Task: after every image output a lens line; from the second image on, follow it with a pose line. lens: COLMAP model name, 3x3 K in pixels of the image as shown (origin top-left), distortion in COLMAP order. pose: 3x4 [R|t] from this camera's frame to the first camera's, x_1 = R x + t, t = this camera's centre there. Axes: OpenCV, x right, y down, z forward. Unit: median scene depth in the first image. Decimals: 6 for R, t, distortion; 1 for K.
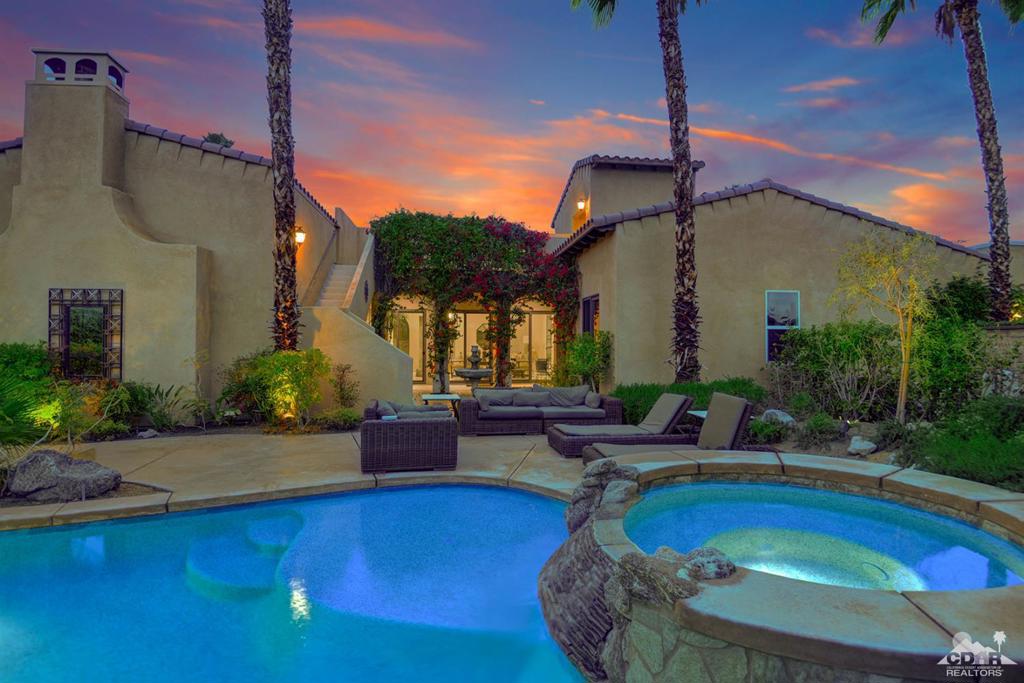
lens RADIAL K [[498.5, 0, 512.0], [0, 498.5, 341.5], [0, 0, 1]] dist [-0.048280, -0.000437]
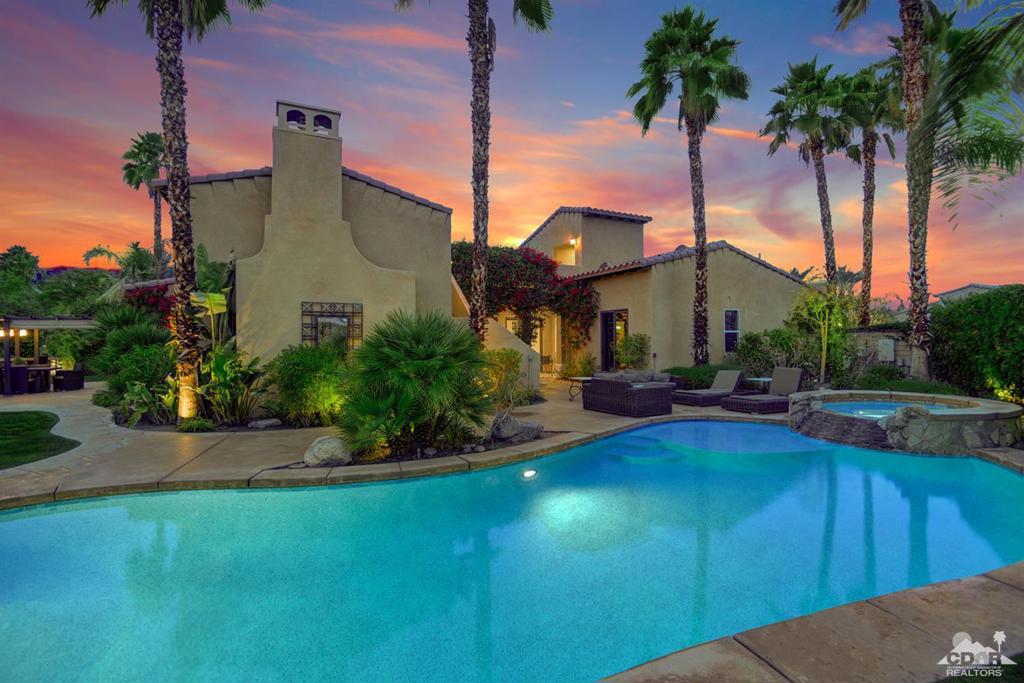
lens RADIAL K [[438.3, 0, 512.0], [0, 438.3, 341.5], [0, 0, 1]] dist [-0.059714, -0.000280]
pose [[0.953183, -0.010088, 0.302226, -0.721213], [0.008253, 0.999939, 0.007347, -0.012566], [-0.302282, -0.004508, 0.953208, -0.200724]]
